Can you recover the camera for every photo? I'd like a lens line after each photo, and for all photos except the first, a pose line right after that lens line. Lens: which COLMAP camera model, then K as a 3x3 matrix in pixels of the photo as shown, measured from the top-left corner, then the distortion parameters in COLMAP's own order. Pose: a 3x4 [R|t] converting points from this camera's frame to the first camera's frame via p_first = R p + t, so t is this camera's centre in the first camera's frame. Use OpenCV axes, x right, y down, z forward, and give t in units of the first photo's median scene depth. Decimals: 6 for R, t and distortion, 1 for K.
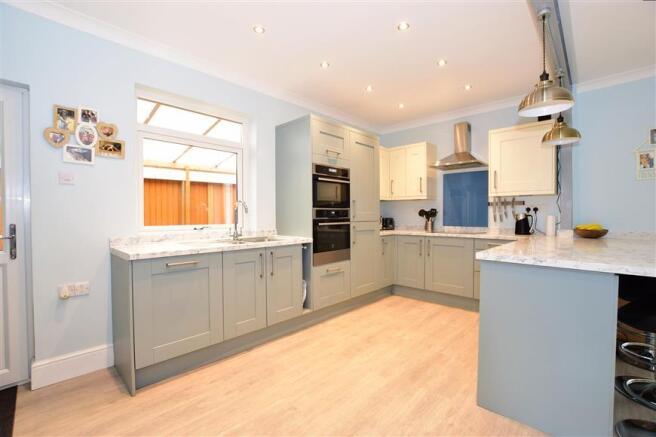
lens RADIAL K [[285.0, 0, 328.0], [0, 285.0, 218.5], [0, 0, 1]] dist [-0.023476, 0.000025]
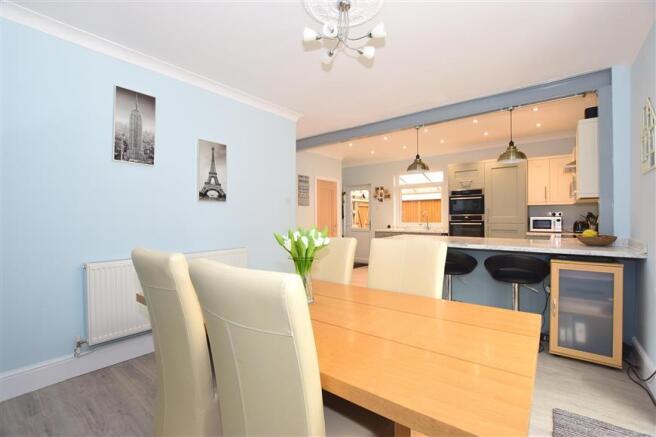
lens RADIAL K [[285.0, 0, 328.0], [0, 285.0, 218.5], [0, 0, 1]] dist [-0.023476, 0.000025]
pose [[0.078929, 0.008394, -0.996845, 1.707098], [-0.011731, 0.999903, 0.007491, -0.016639], [0.996811, 0.011103, 0.079020, 0.064559]]
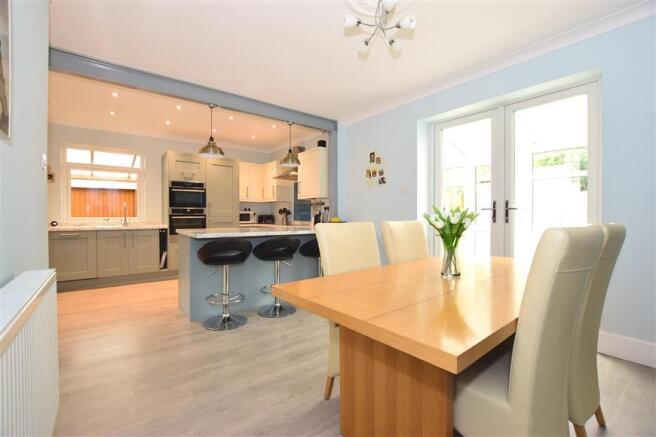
lens RADIAL K [[287.8, 0, 328.0], [0, 287.8, 218.5], [0, 0, 1]] dist [-0.013495, -0.000014]
pose [[0.989145, 0.003499, -0.146898, 1.088229], [-0.004184, 0.999982, -0.004354, 0.030044], [0.146880, 0.004922, 0.989142, -0.500410]]
